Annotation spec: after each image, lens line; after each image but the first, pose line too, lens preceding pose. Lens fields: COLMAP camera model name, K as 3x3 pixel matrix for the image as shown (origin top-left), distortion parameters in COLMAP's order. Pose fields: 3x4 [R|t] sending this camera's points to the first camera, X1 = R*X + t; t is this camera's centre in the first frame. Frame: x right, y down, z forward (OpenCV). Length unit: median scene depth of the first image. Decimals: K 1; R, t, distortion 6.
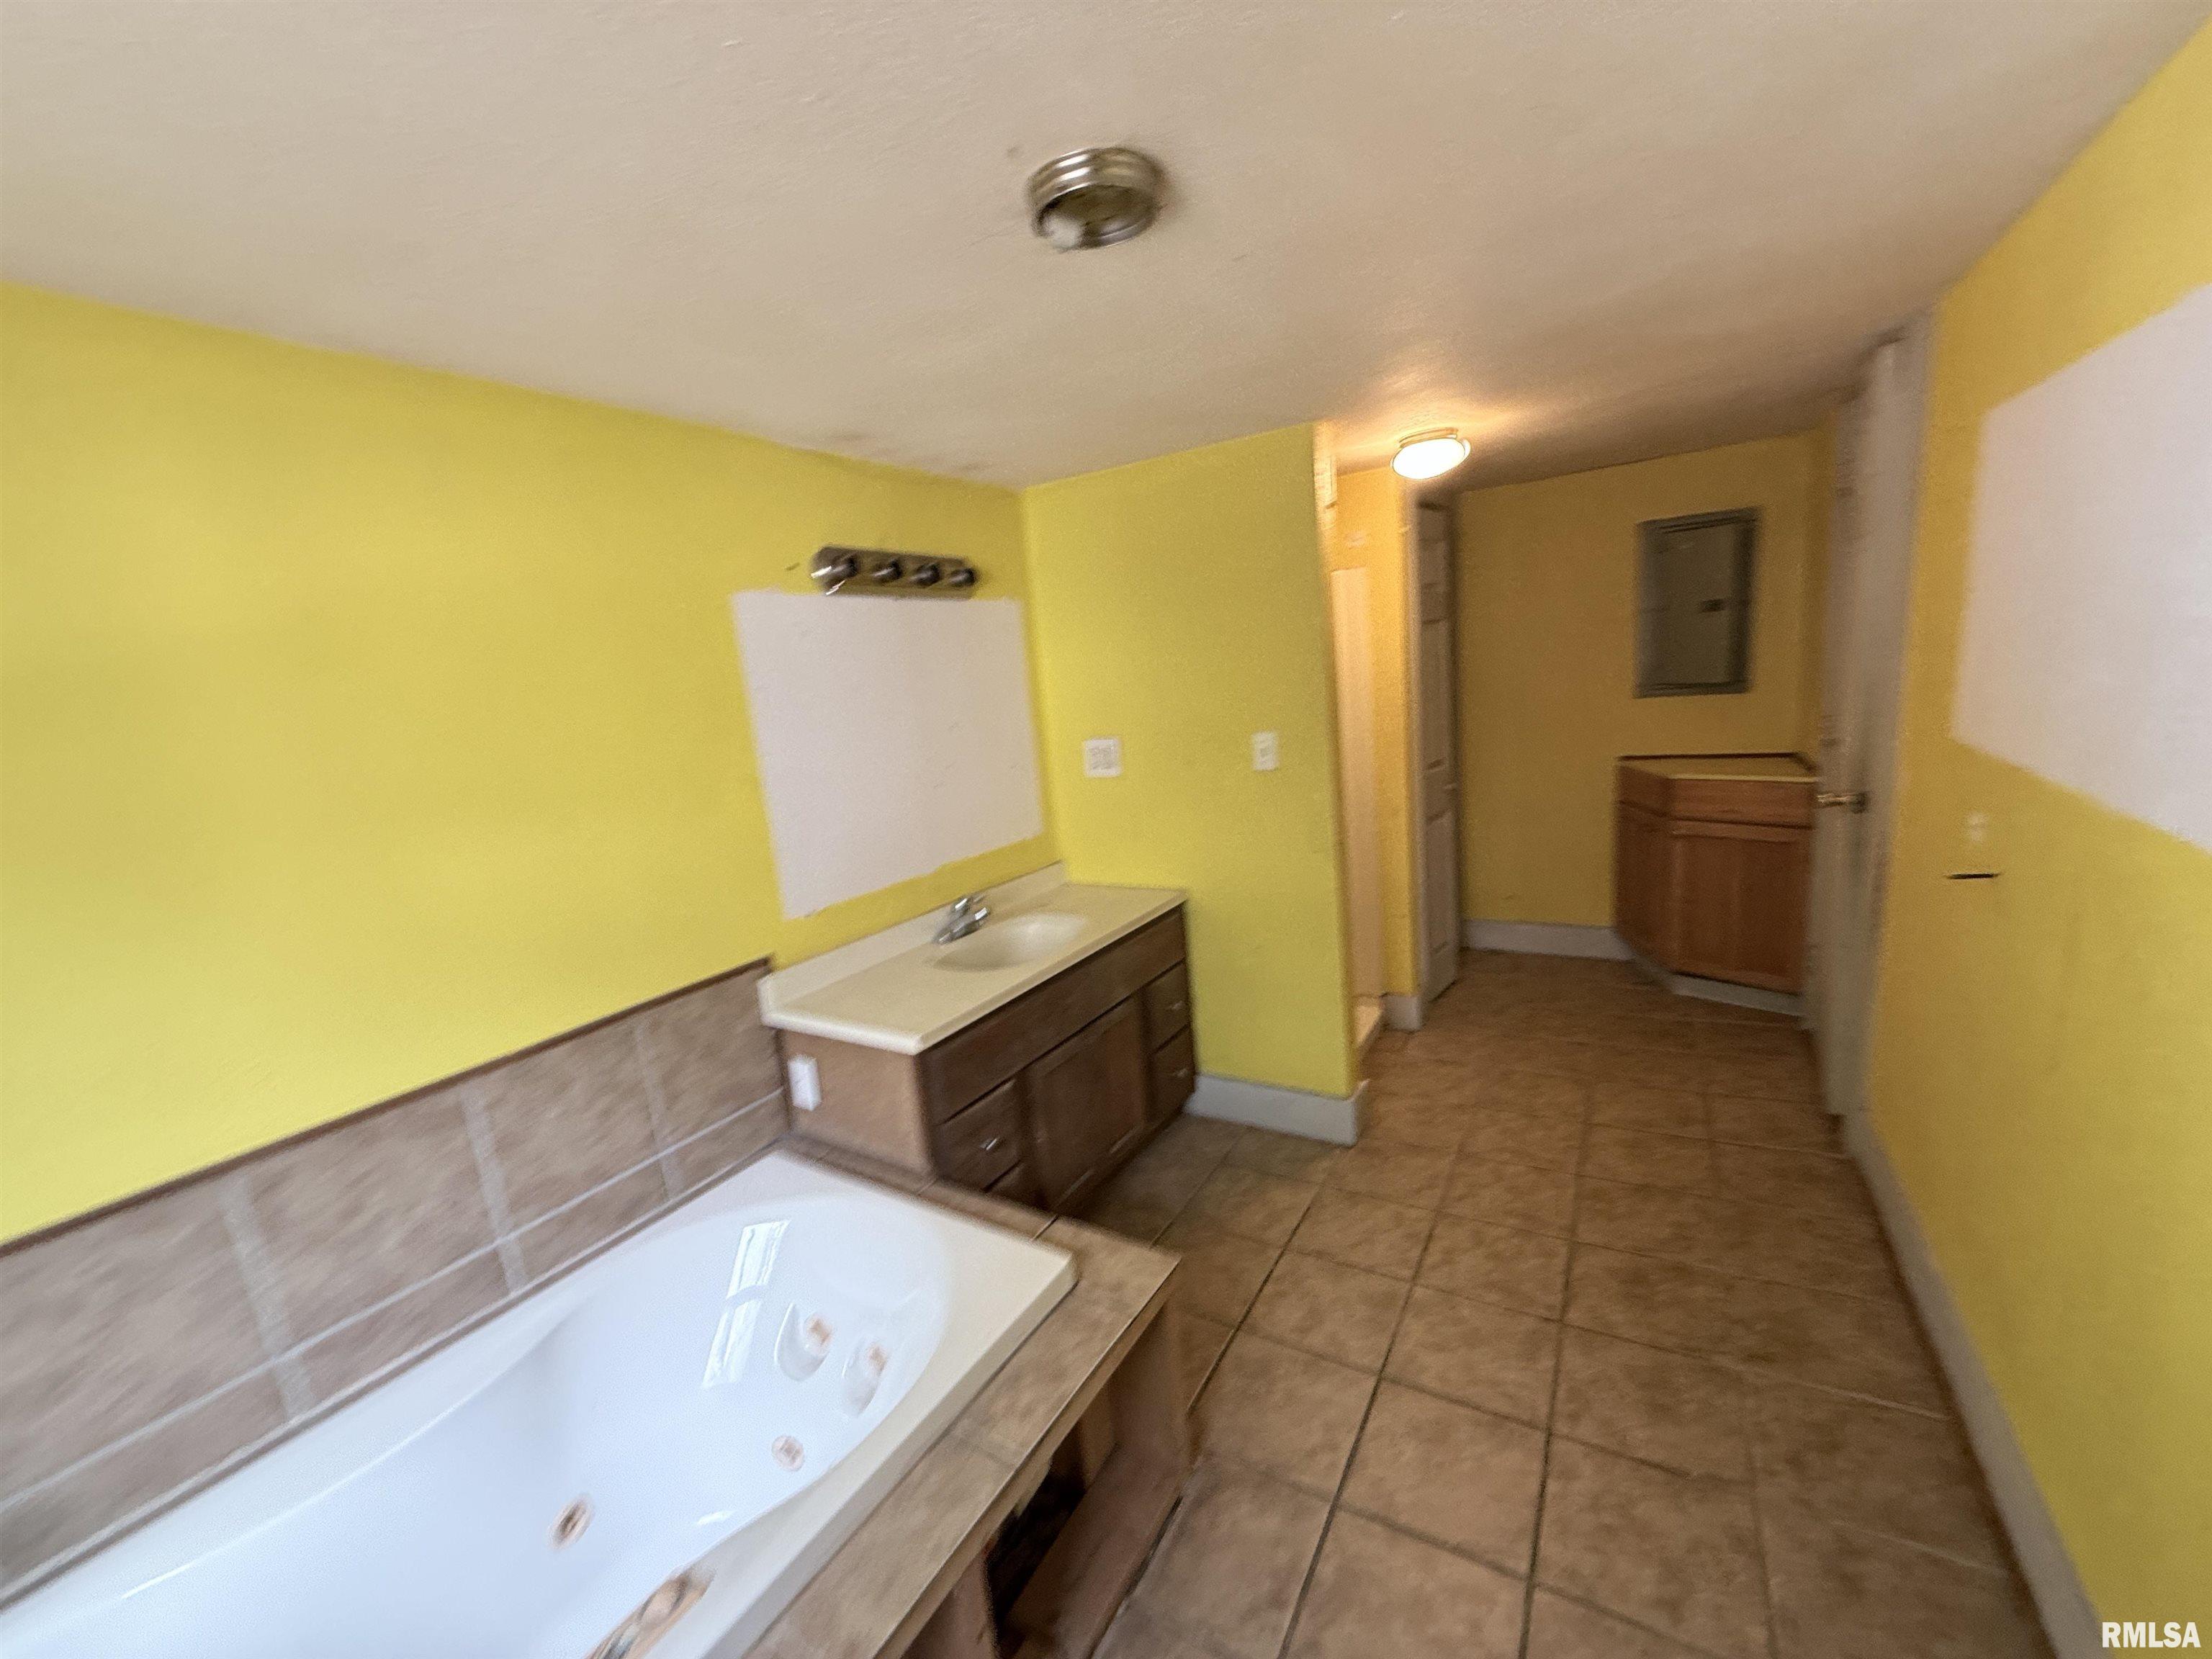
lens RADIAL K [[888.9, 0, 1102.4], [0, 888.9, 823.2], [0, 0, 1]] dist [-0.003348, 0.000728]
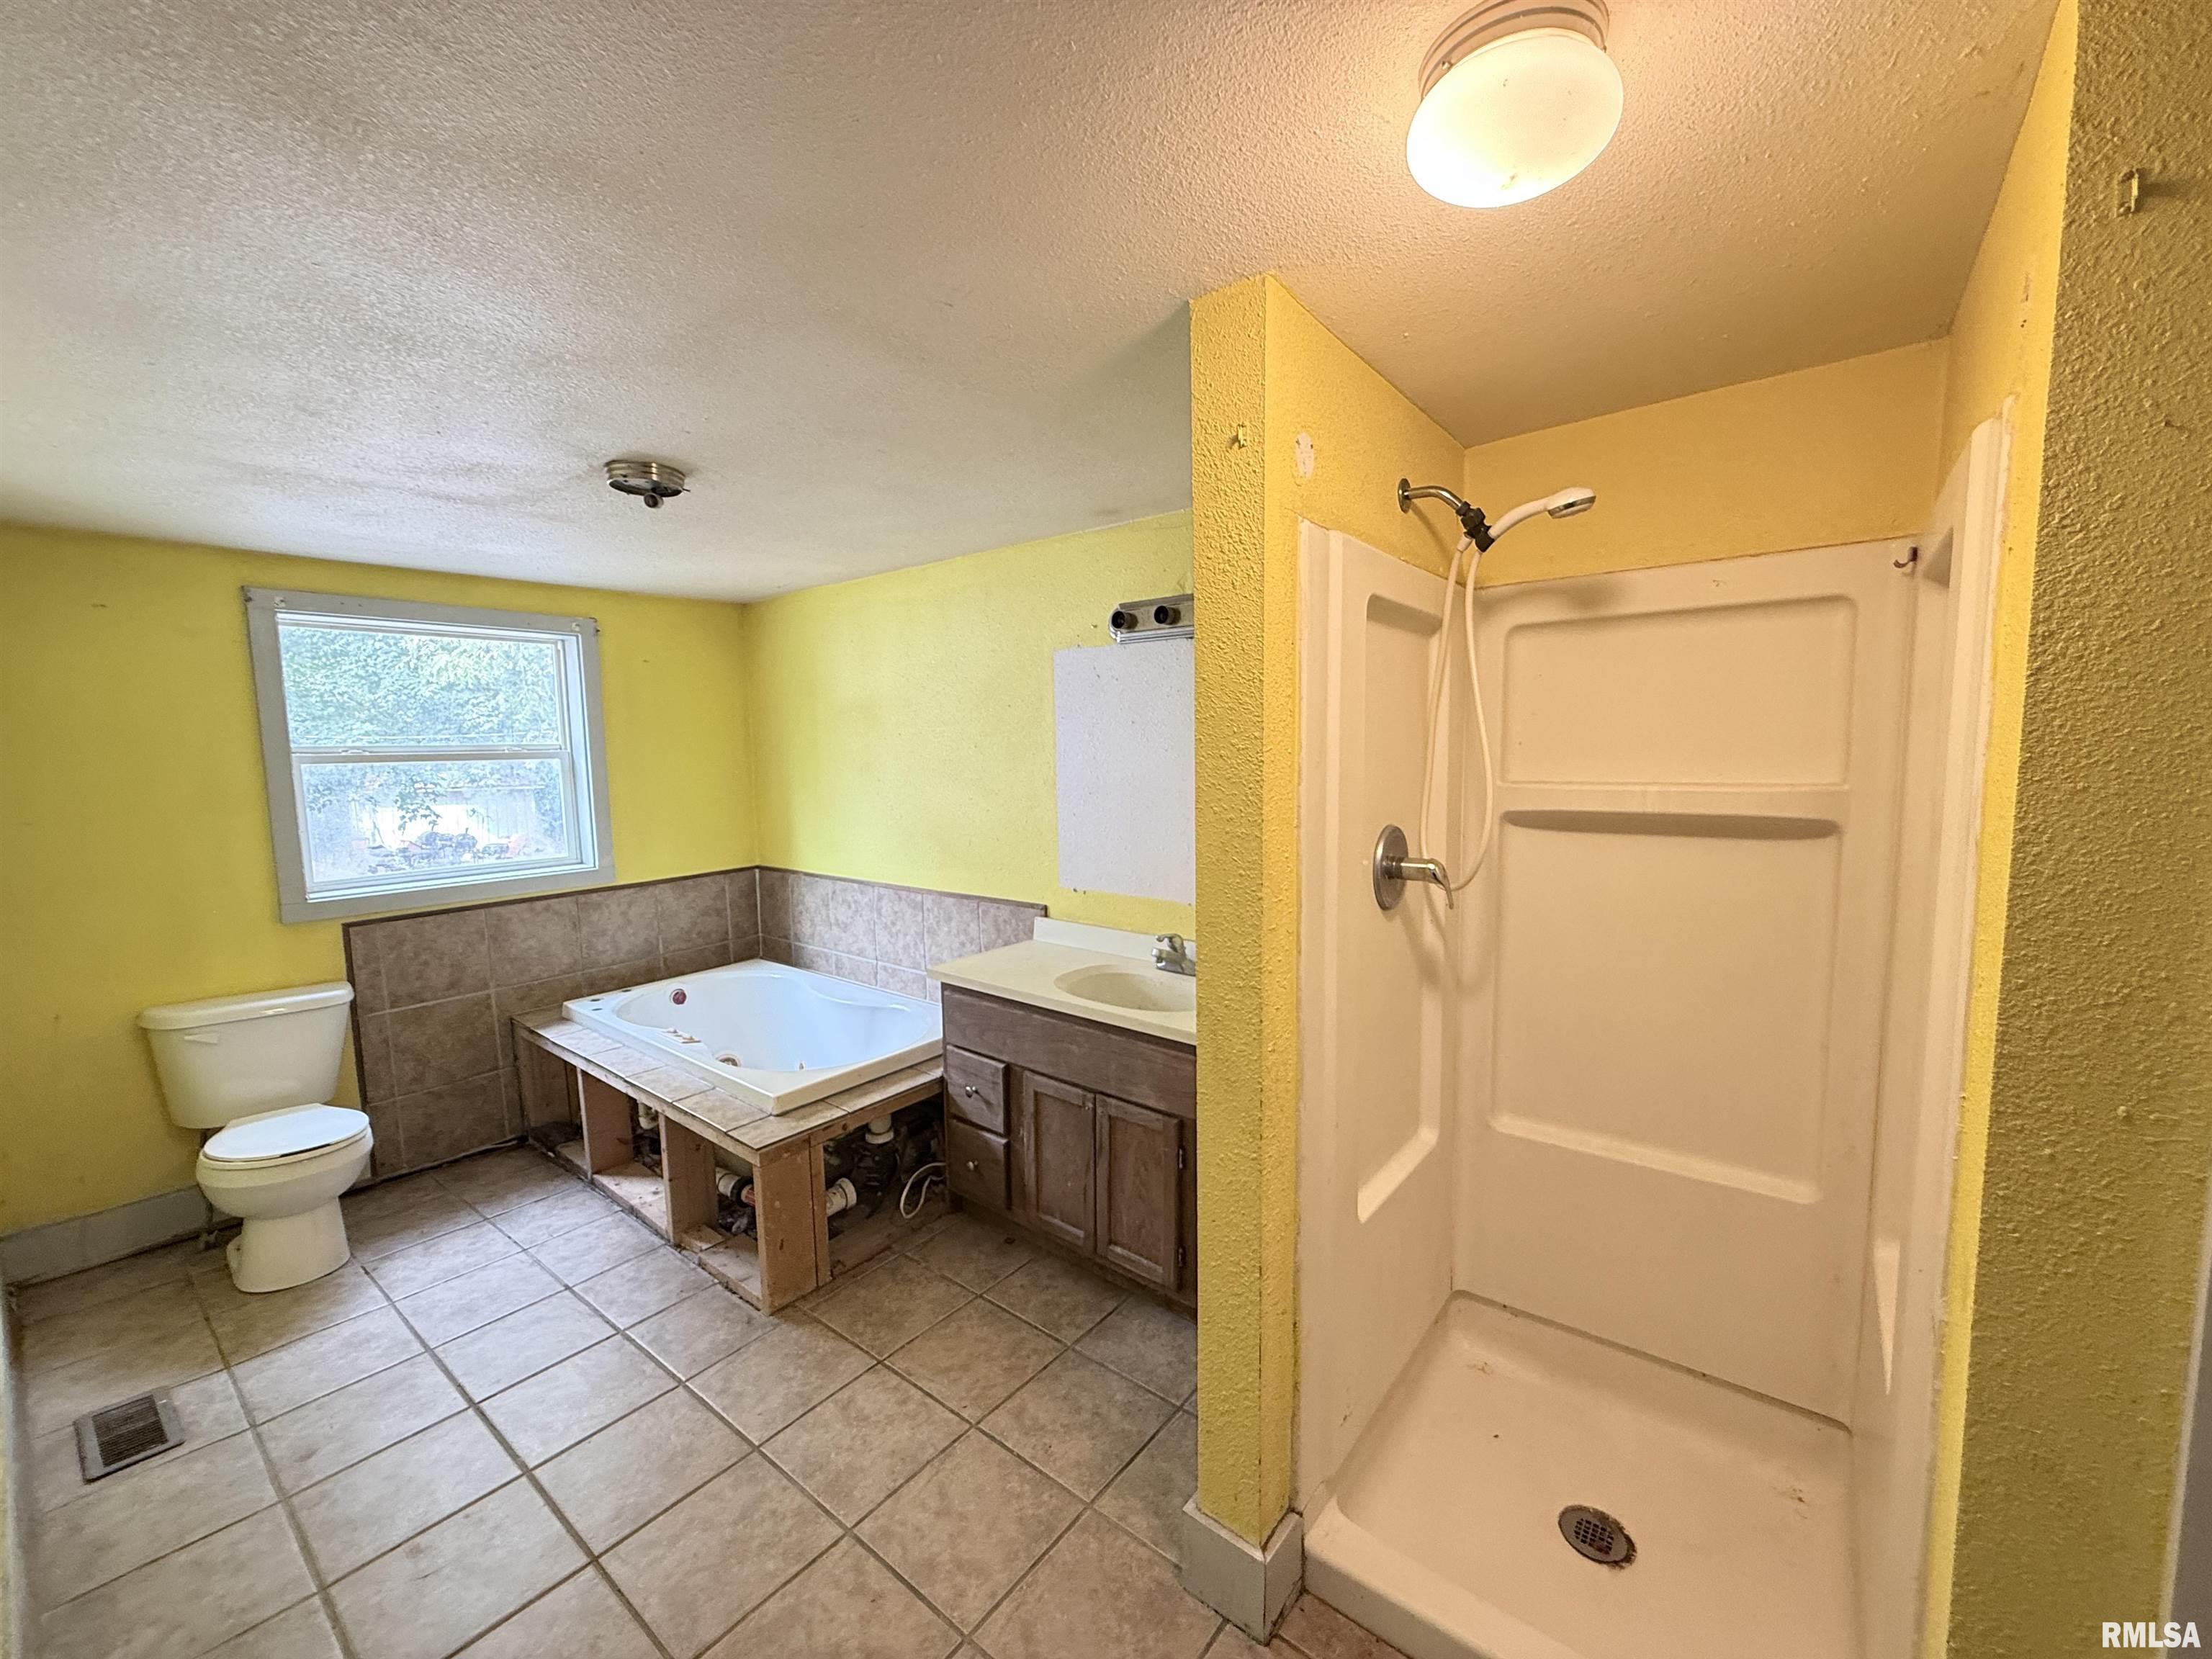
lens RADIAL K [[888.9, 0, 1102.7], [0, 888.9, 834.0], [0, 0, 1]] dist [-0.003348, 0.000728]
pose [[-0.131118, 0.187692, -0.973437, 1.120661], [-0.141034, 0.968396, 0.205716, -0.306093], [0.981284, 0.164260, -0.100503, 1.394185]]
